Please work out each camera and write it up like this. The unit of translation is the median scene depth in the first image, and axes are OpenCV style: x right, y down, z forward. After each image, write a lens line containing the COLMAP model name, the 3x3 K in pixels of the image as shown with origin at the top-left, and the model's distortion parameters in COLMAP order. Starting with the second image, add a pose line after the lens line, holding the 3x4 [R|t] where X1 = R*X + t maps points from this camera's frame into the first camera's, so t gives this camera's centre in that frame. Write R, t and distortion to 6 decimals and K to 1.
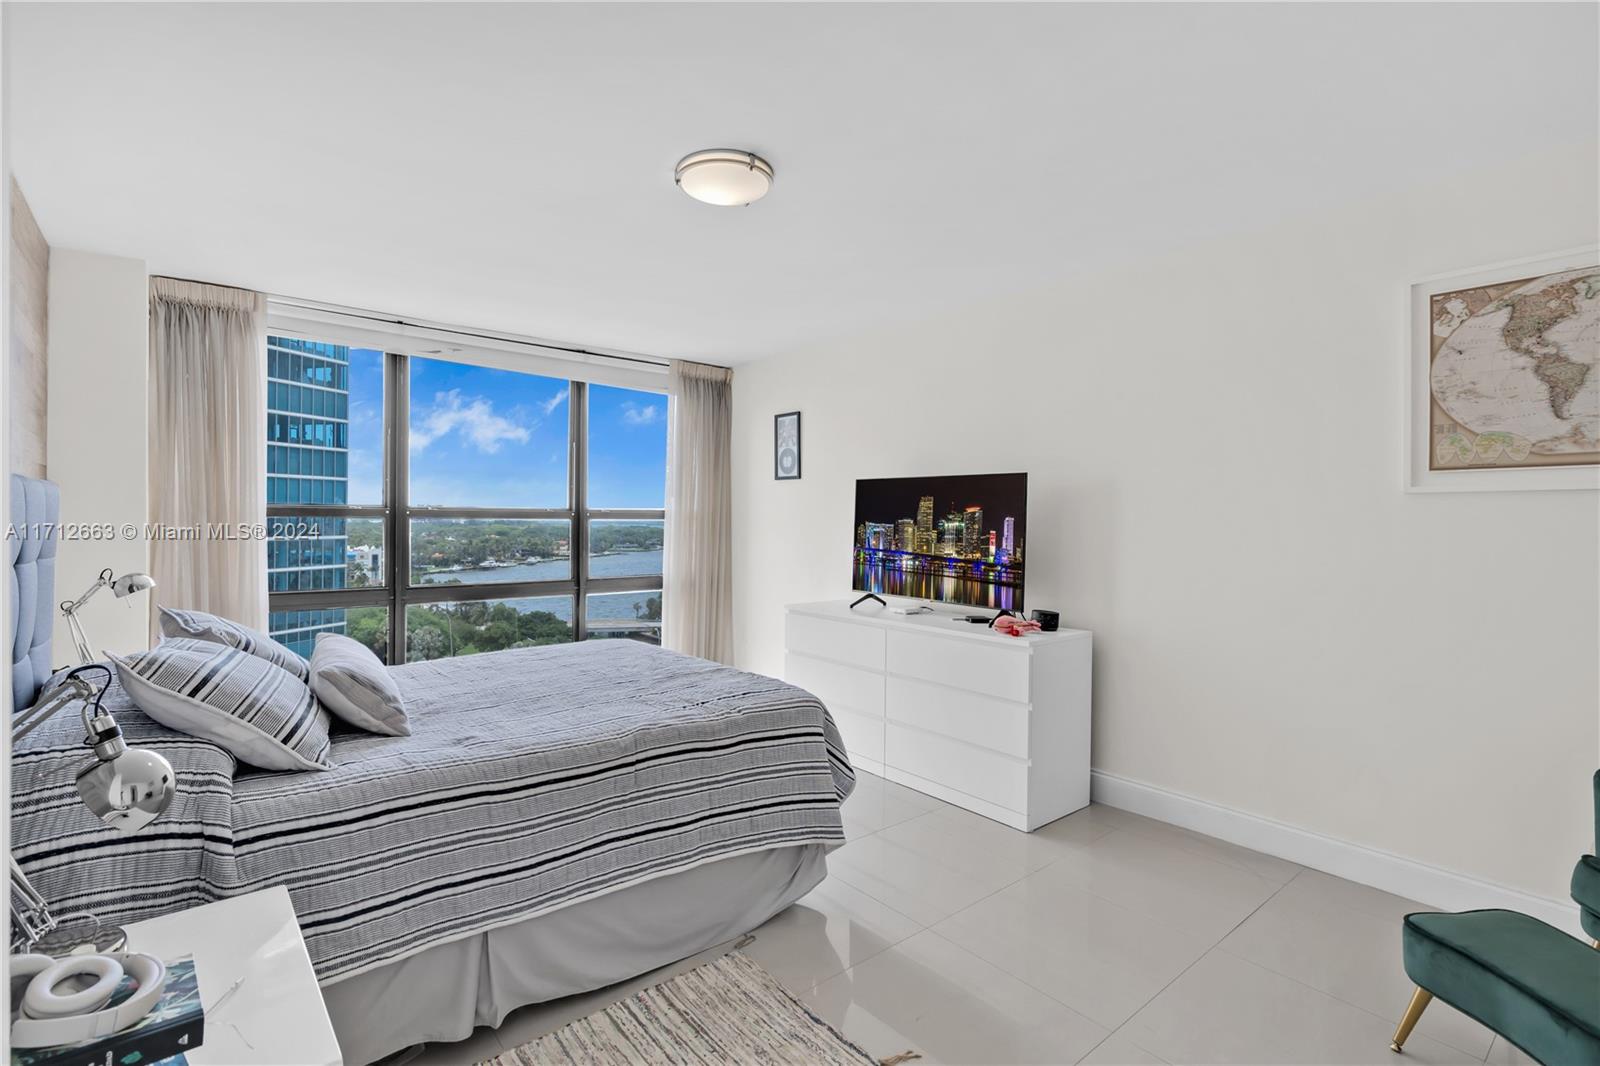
lens RADIAL K [[752.2, 0, 773.4], [0, 752.2, 527.9], [0, 0, 1]] dist [-0.002949, 0.004038]
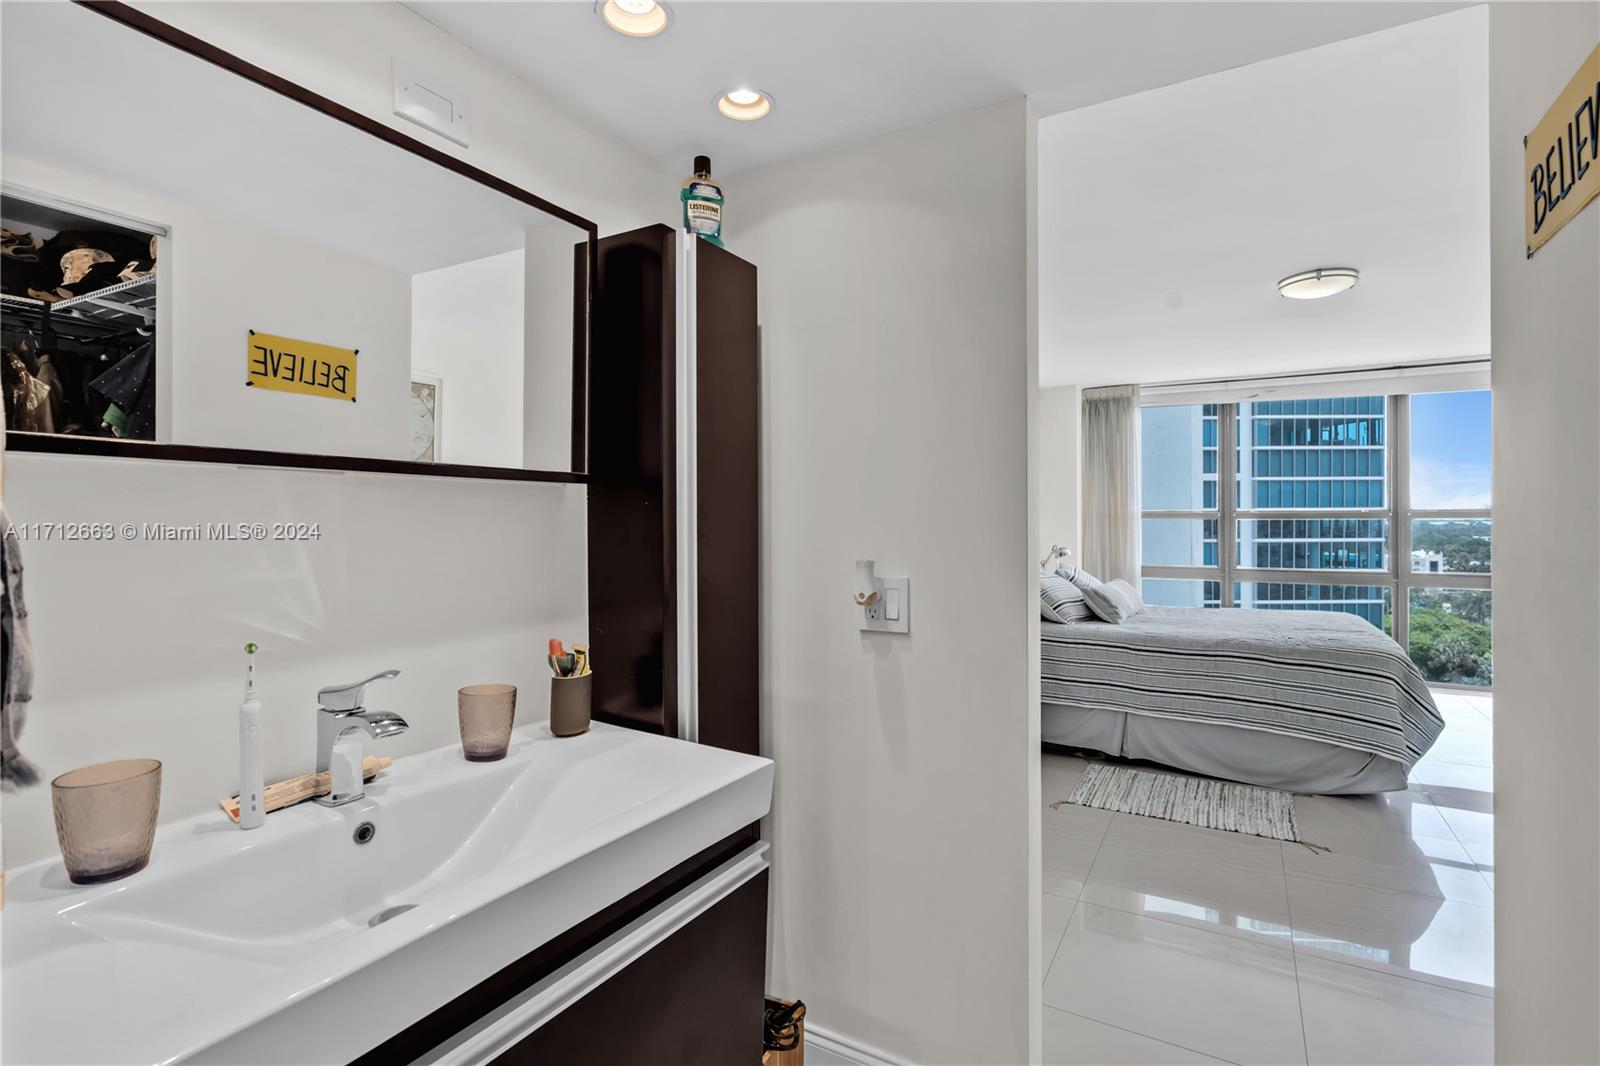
lens RADIAL K [[752.2, 0, 801.6], [0, 752.2, 520.0], [0, 0, 1]] dist [-0.002949, 0.004038]
pose [[0.368835, -0.006057, -0.929475, 0.615457], [-0.006273, 0.999940, -0.009005, 0.007899], [0.929474, 0.009152, 0.368774, -0.314157]]
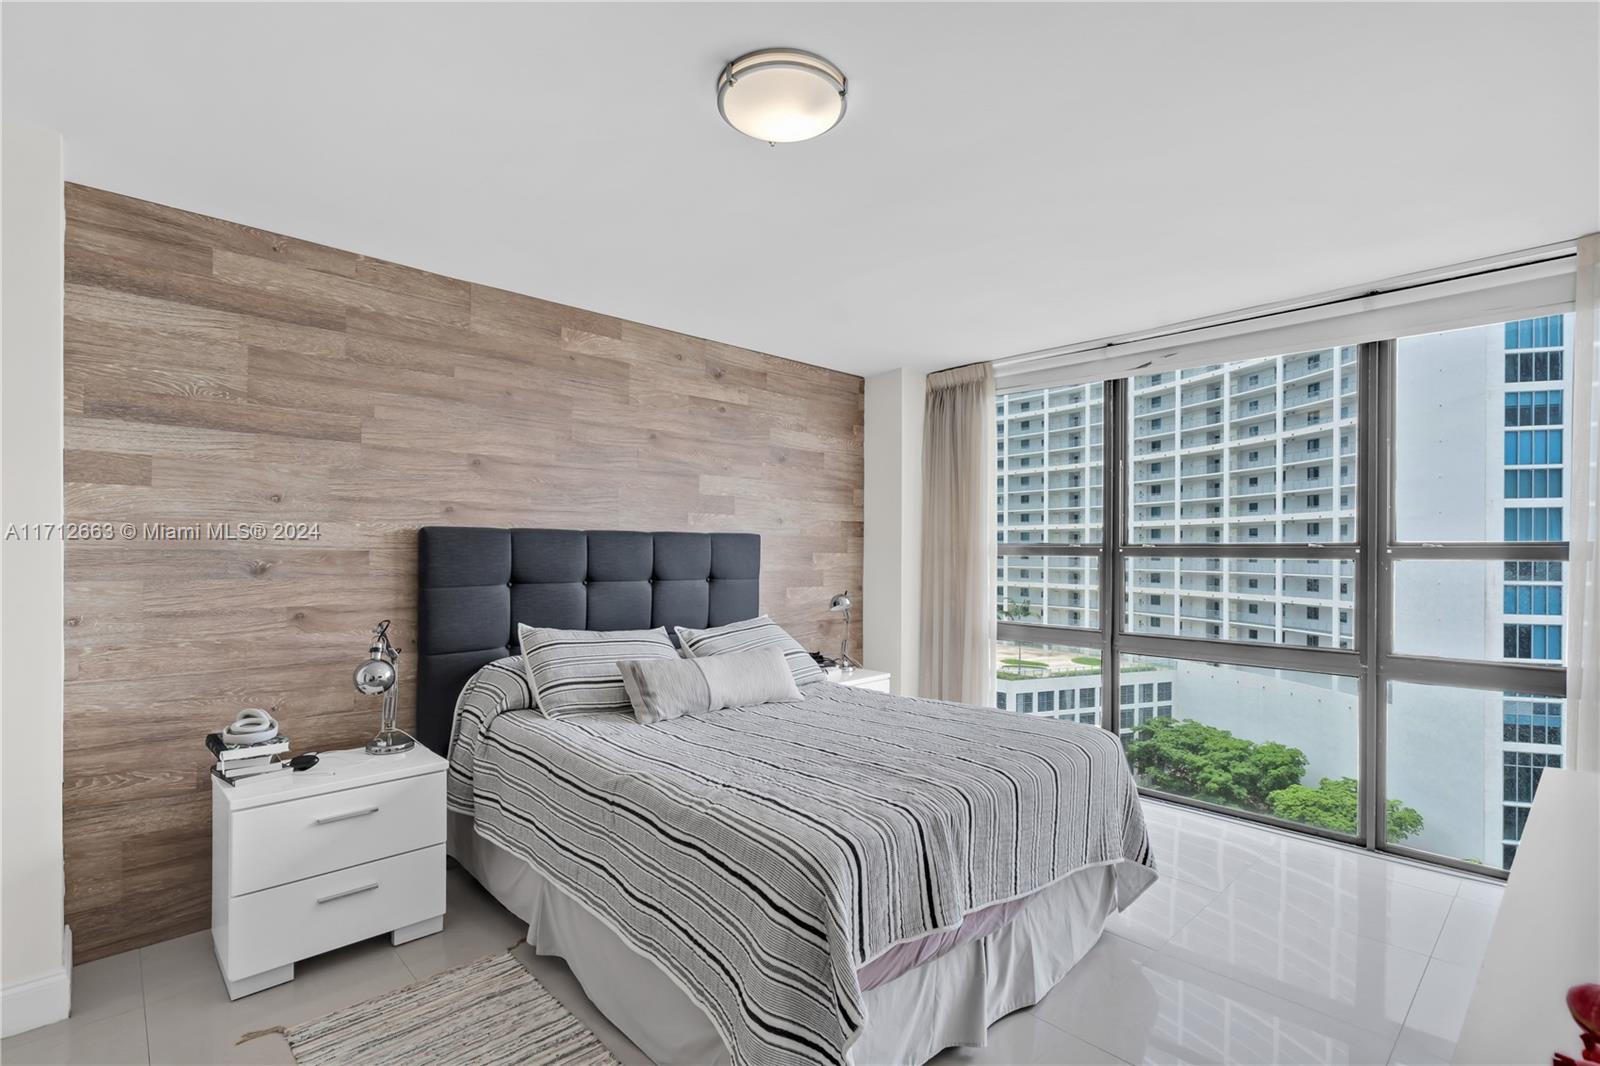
lens RADIAL K [[752.2, 0, 797.6], [0, 752.2, 550.7], [0, 0, 1]] dist [-0.002949, 0.004038]
pose [[0.077807, -0.010336, -0.996915, 0.457202], [-0.015672, 0.999810, -0.011589, -0.005547], [0.996845, 0.016526, 0.077630, 0.646818]]
